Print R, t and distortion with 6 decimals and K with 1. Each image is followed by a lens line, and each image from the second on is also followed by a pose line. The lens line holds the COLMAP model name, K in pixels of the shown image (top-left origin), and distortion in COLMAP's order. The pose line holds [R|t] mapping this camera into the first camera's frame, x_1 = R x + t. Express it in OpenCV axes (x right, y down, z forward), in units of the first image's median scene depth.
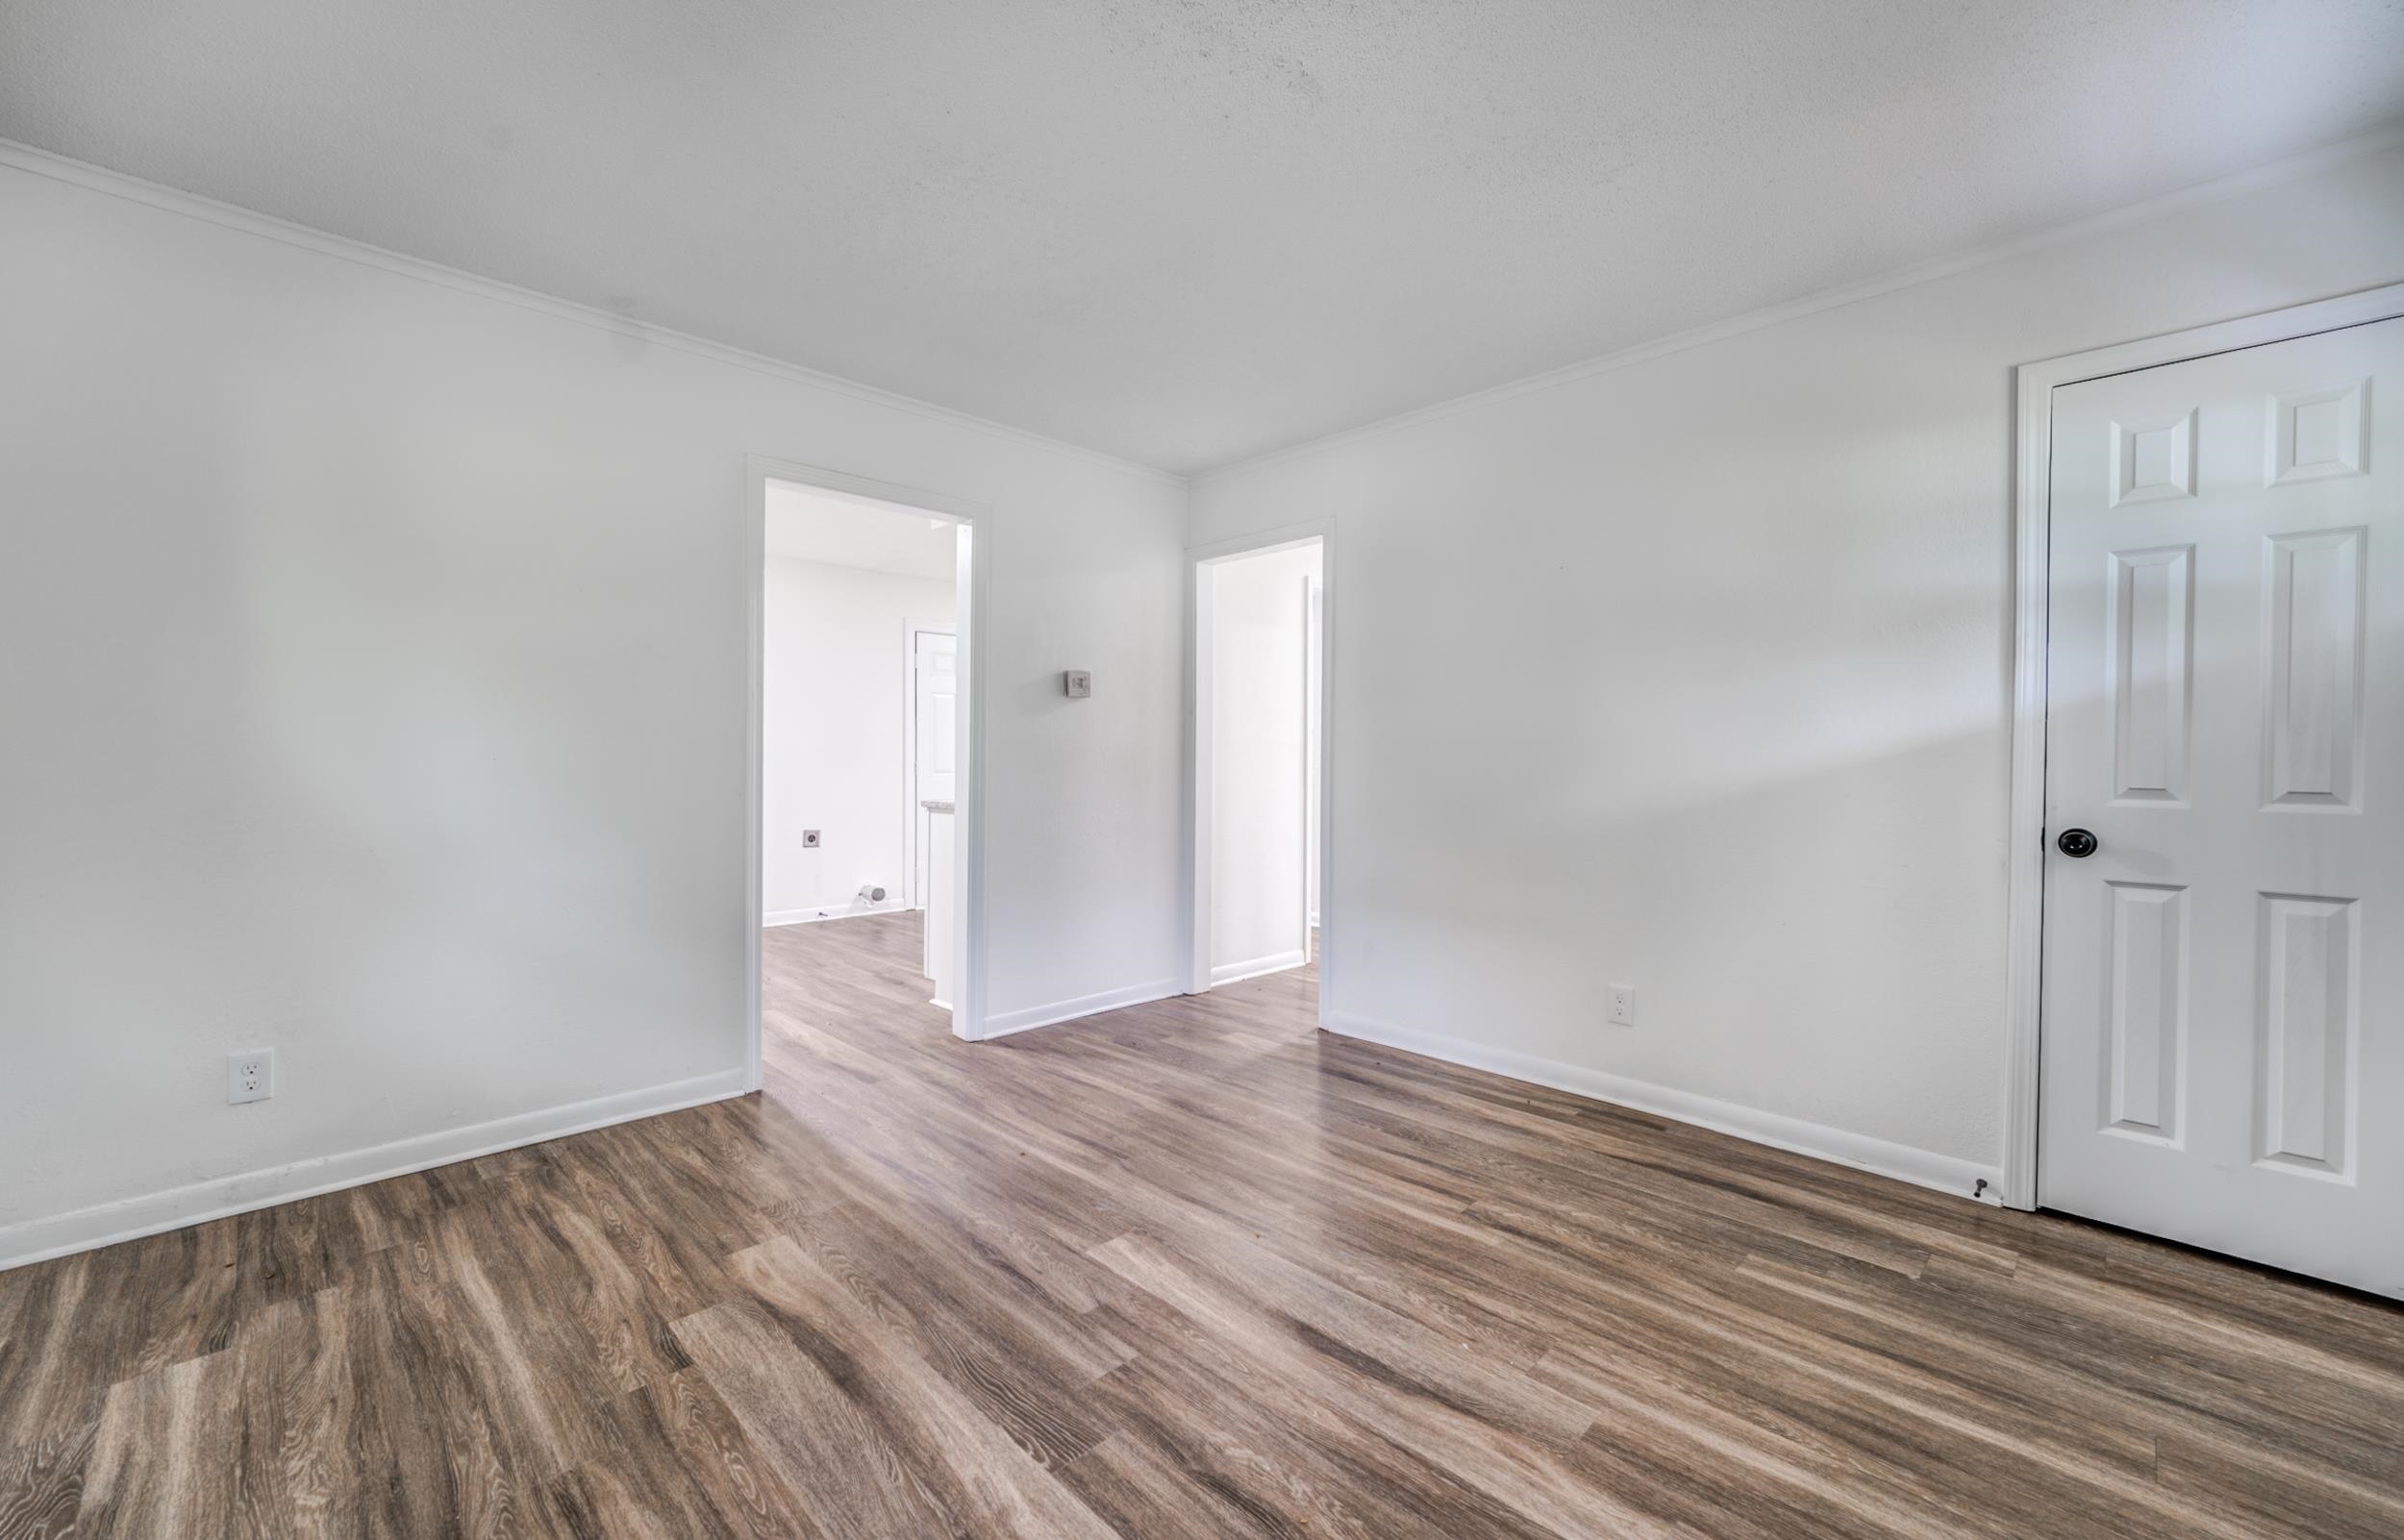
lens RADIAL K [[958.5, 0, 1187.8], [0, 958.5, 776.7], [0, 0, 1]] dist [-0.000601, 0.000115]
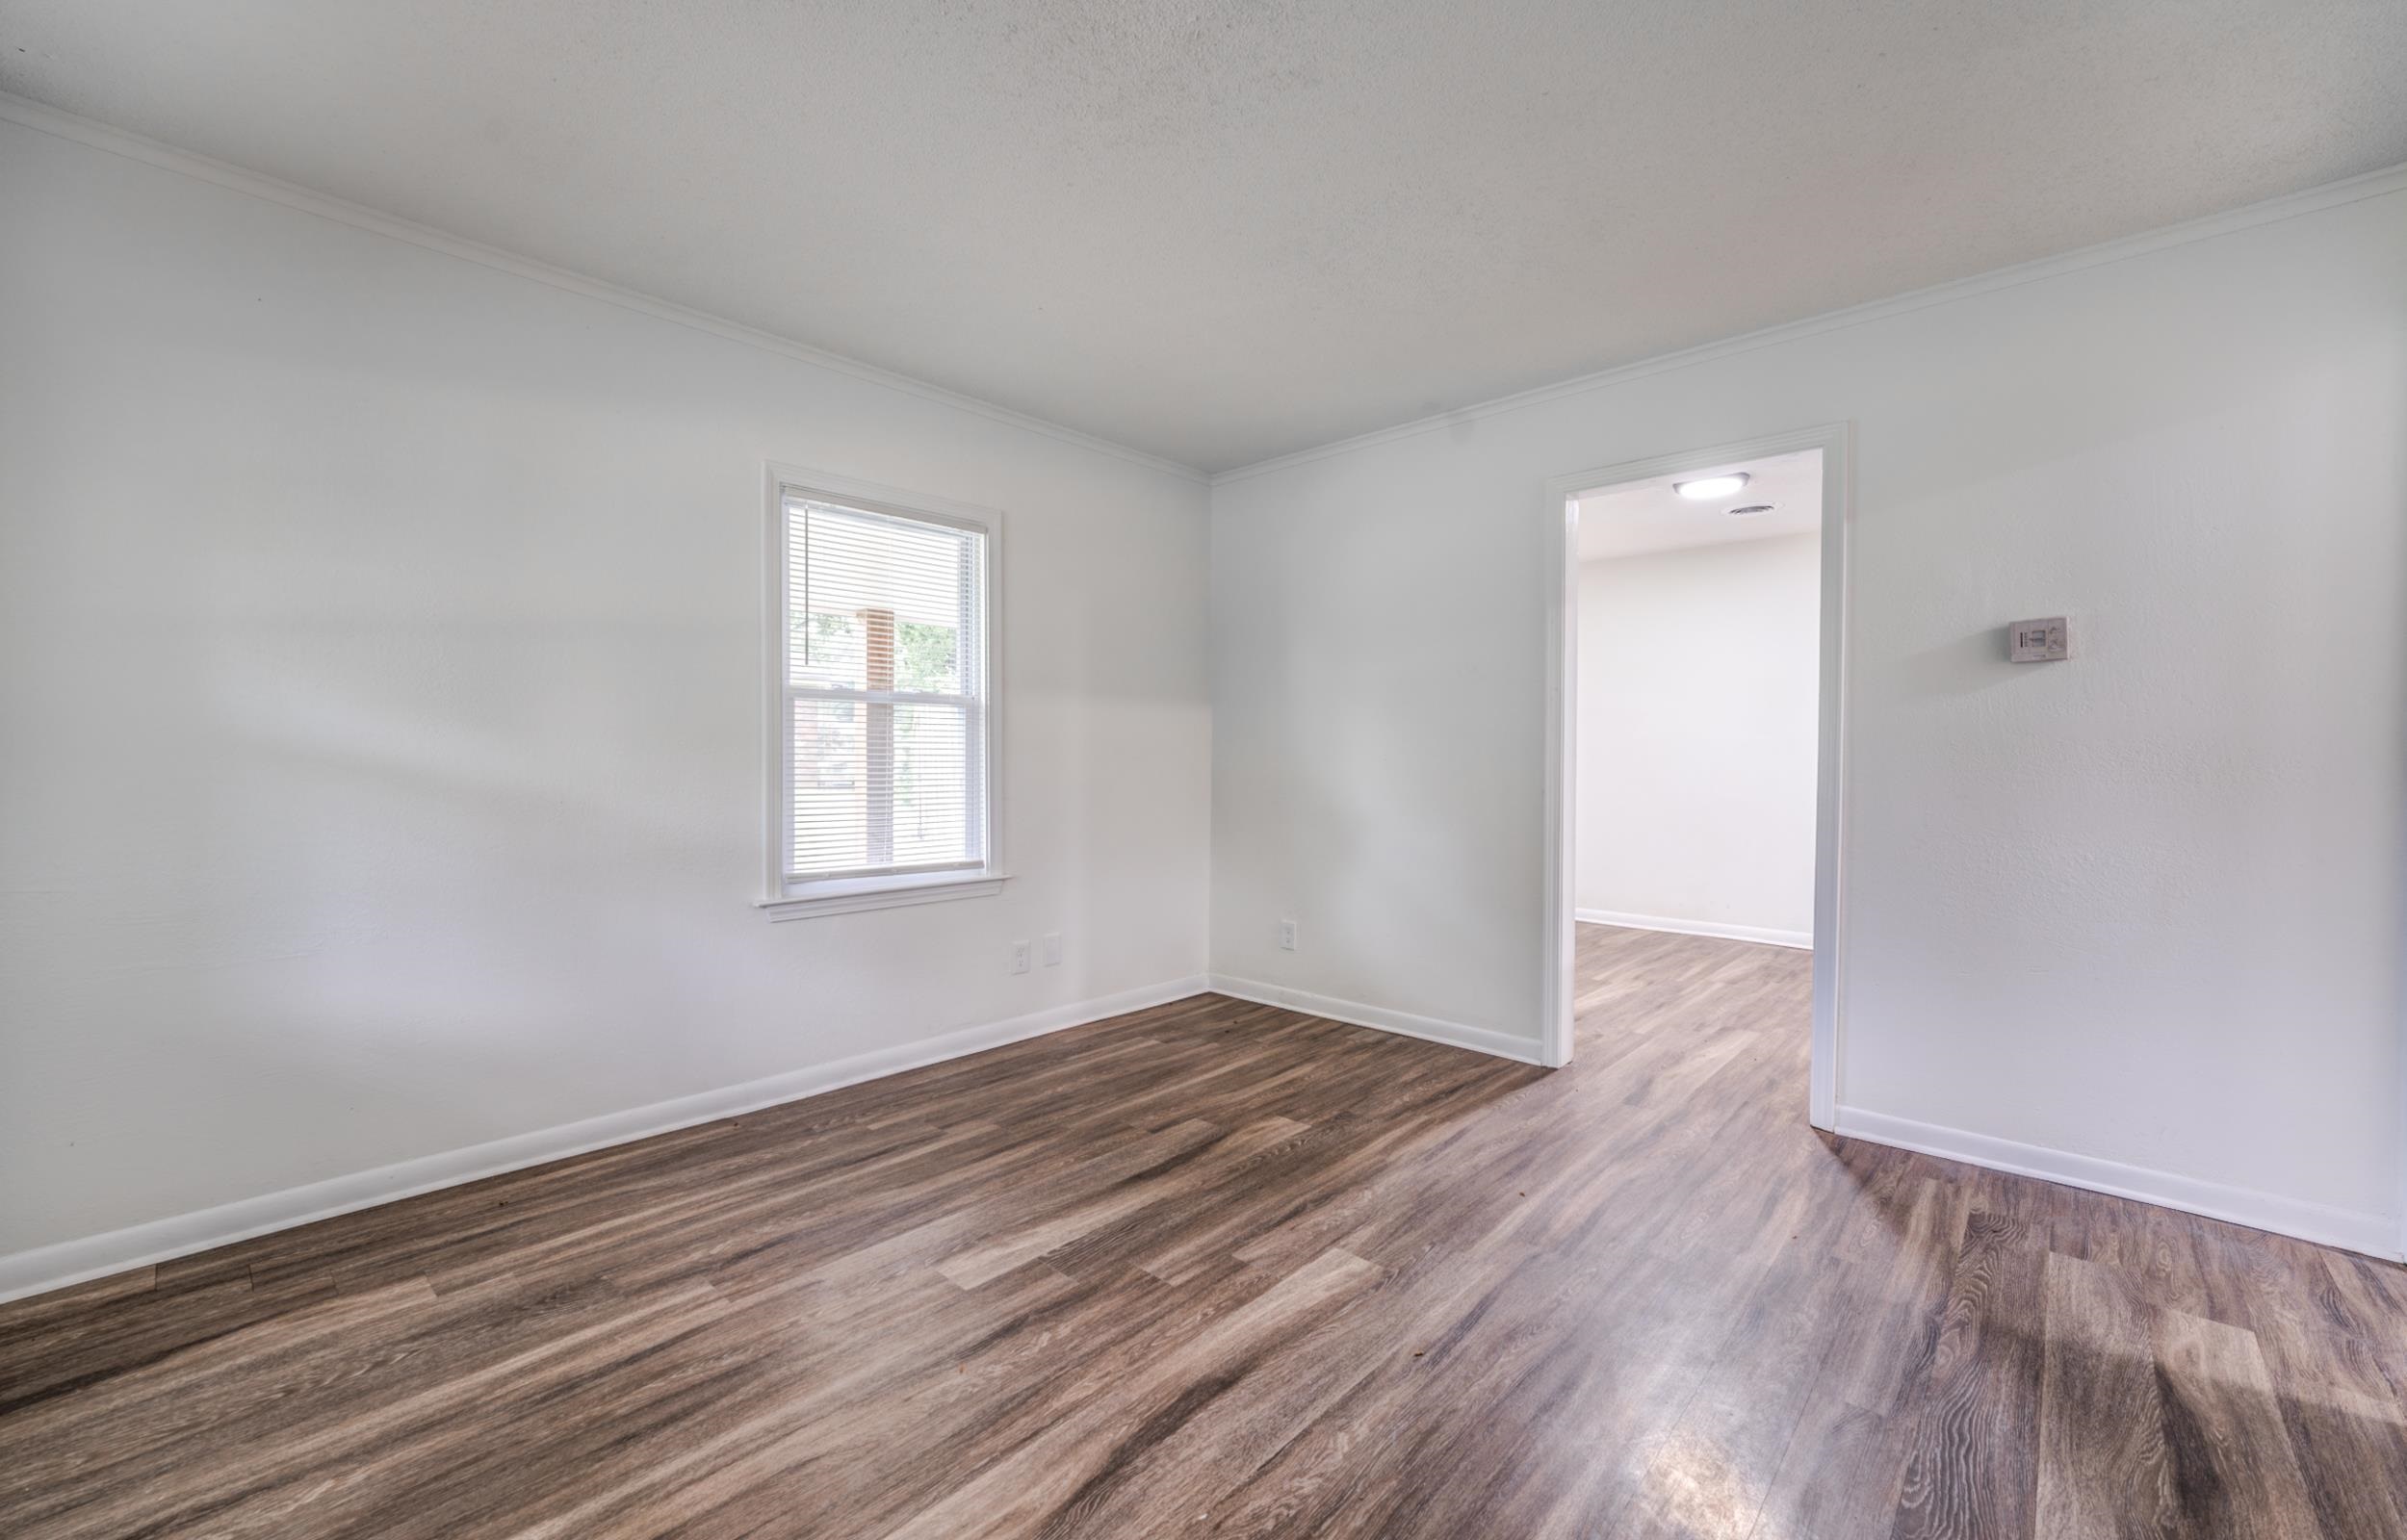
lens RADIAL K [[957.9, 0, 1203.5], [0, 957.9, 770.0], [0, 0, 1]] dist [-0.012197, 0.000086]
pose [[0.053432, 0.009194, -0.998529, 0.891032], [-0.024388, 0.999671, 0.007900, -0.009356], [0.998274, 0.023930, 0.053639, 0.805195]]
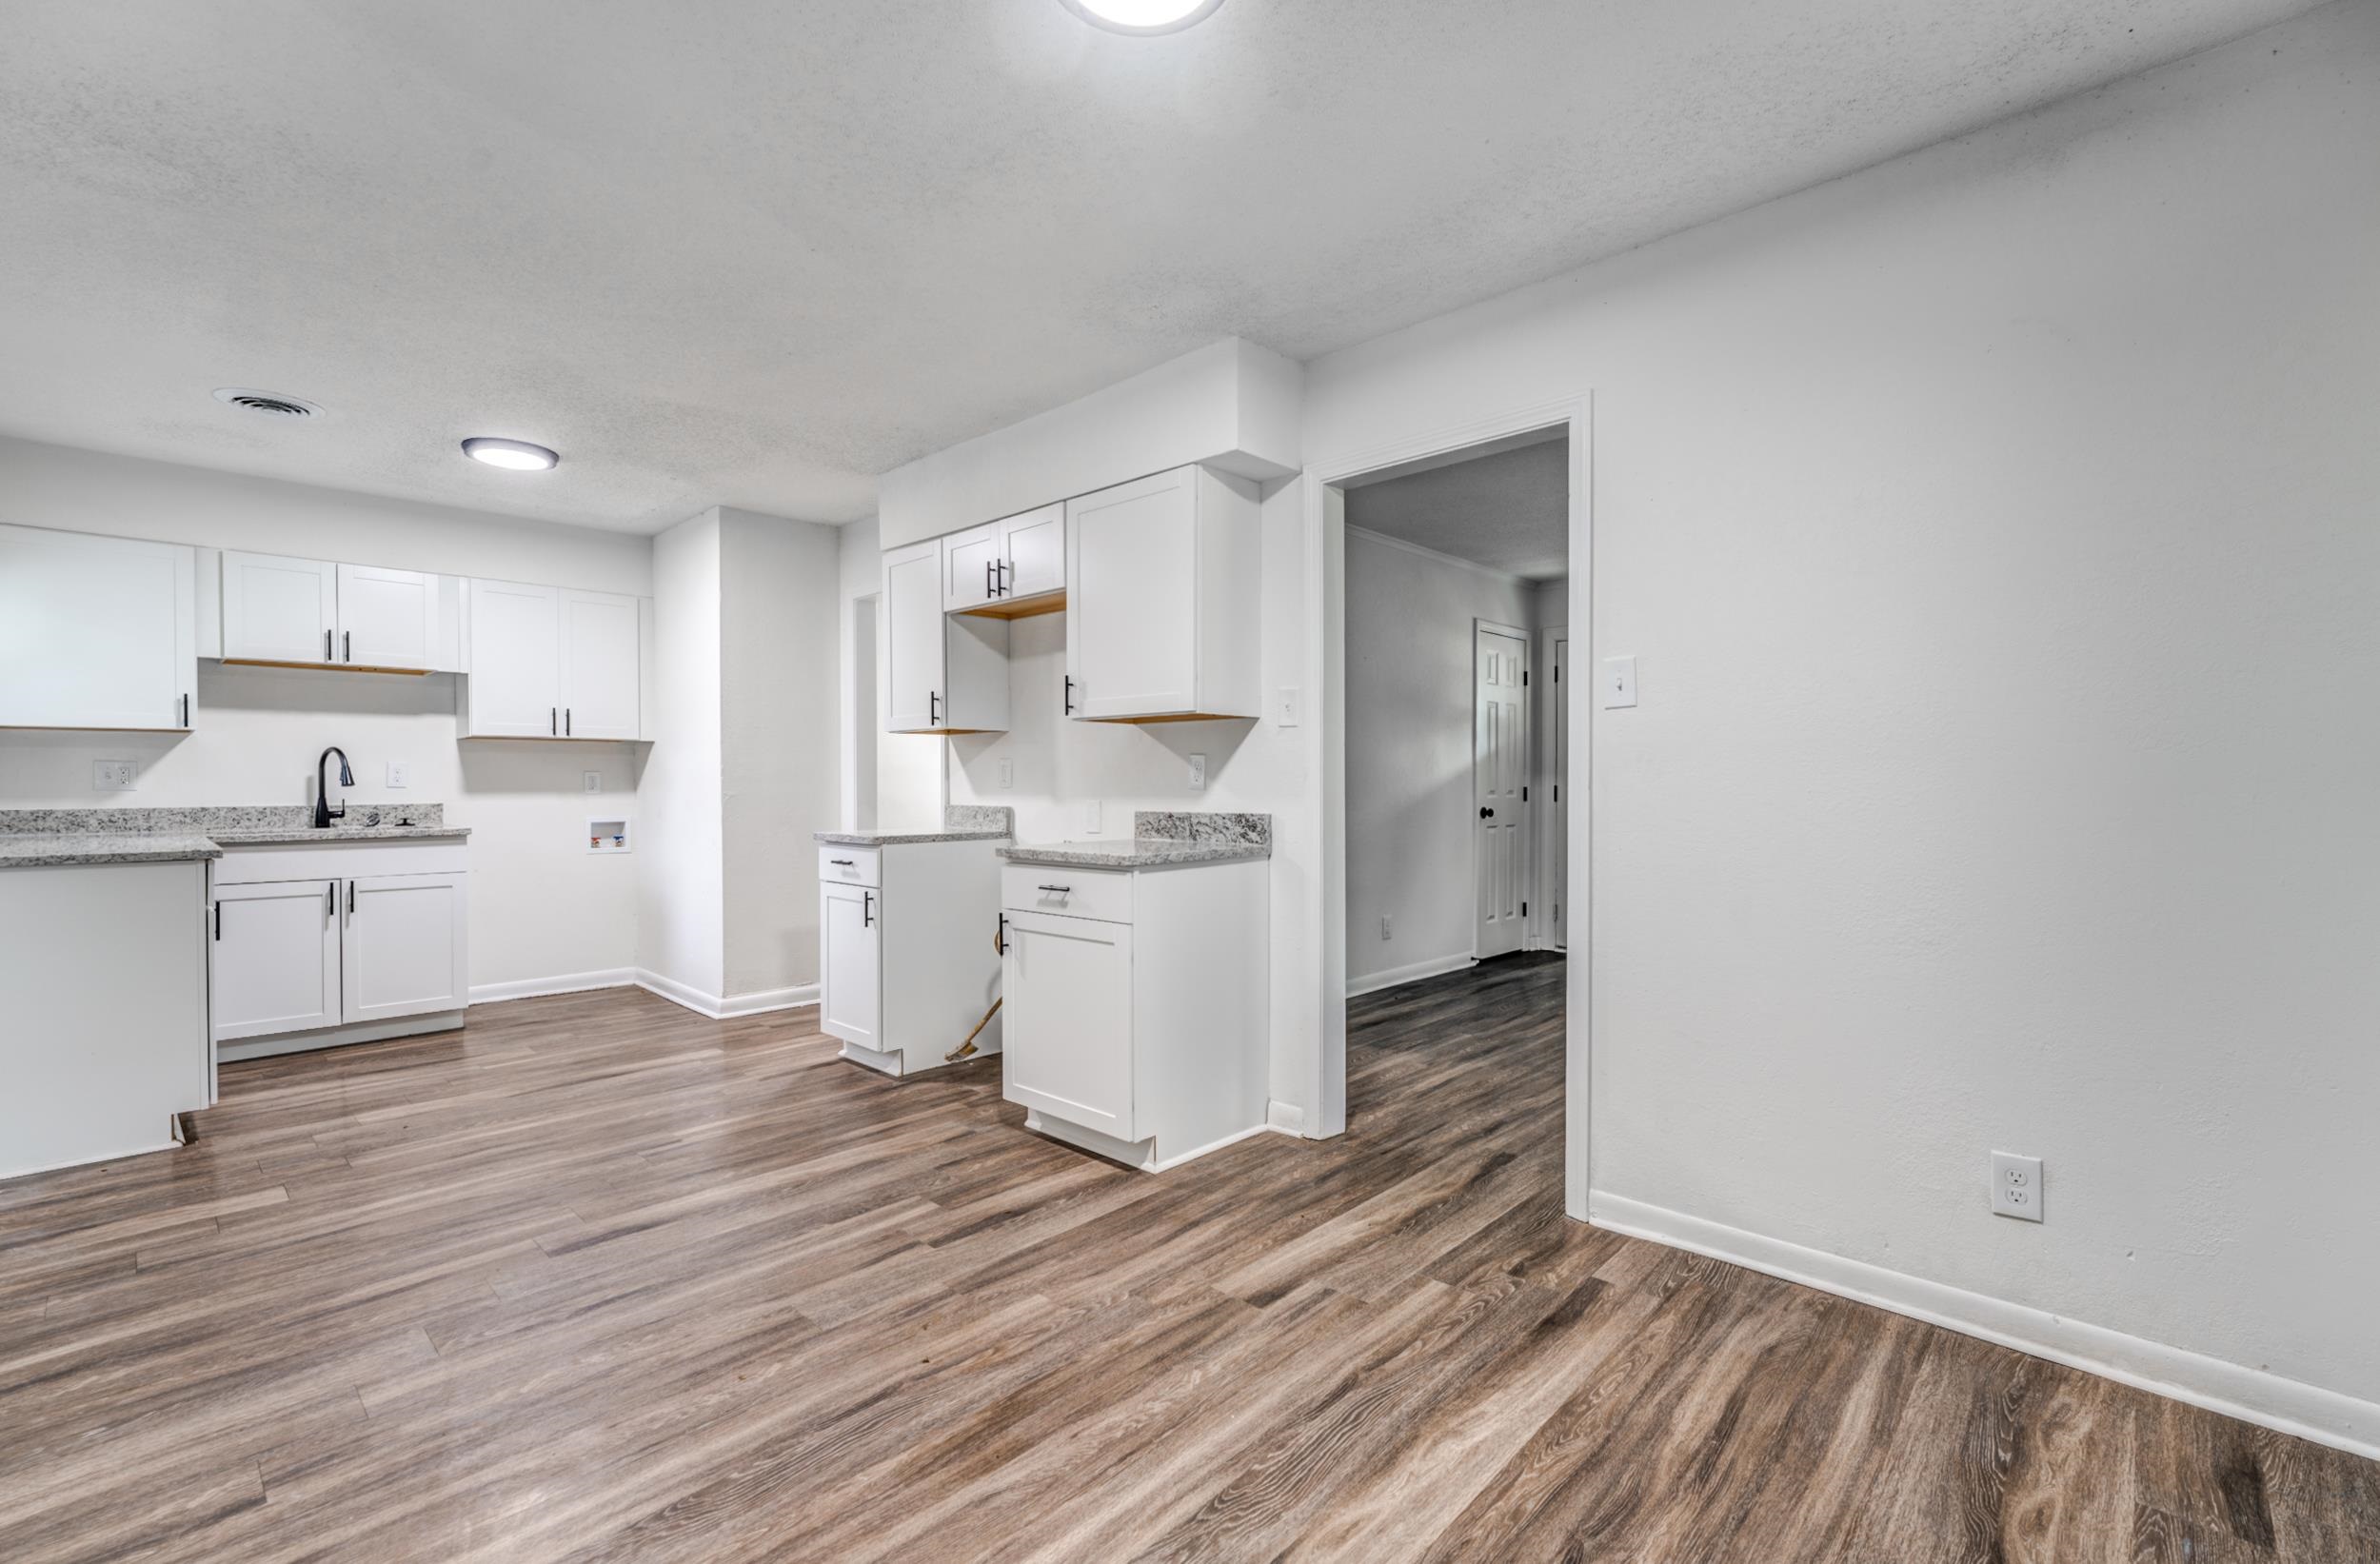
lens RADIAL K [[1021.7, 0, 1190.0], [0, 1021.7, 799.4], [0, 0, 1]] dist [-0.014178, 0.000628]
pose [[-0.039254, -0.025707, 0.998899, -1.889814], [0.016916, 0.999509, 0.026388, -0.053678], [-0.999086, 0.017933, -0.038799, 2.025237]]
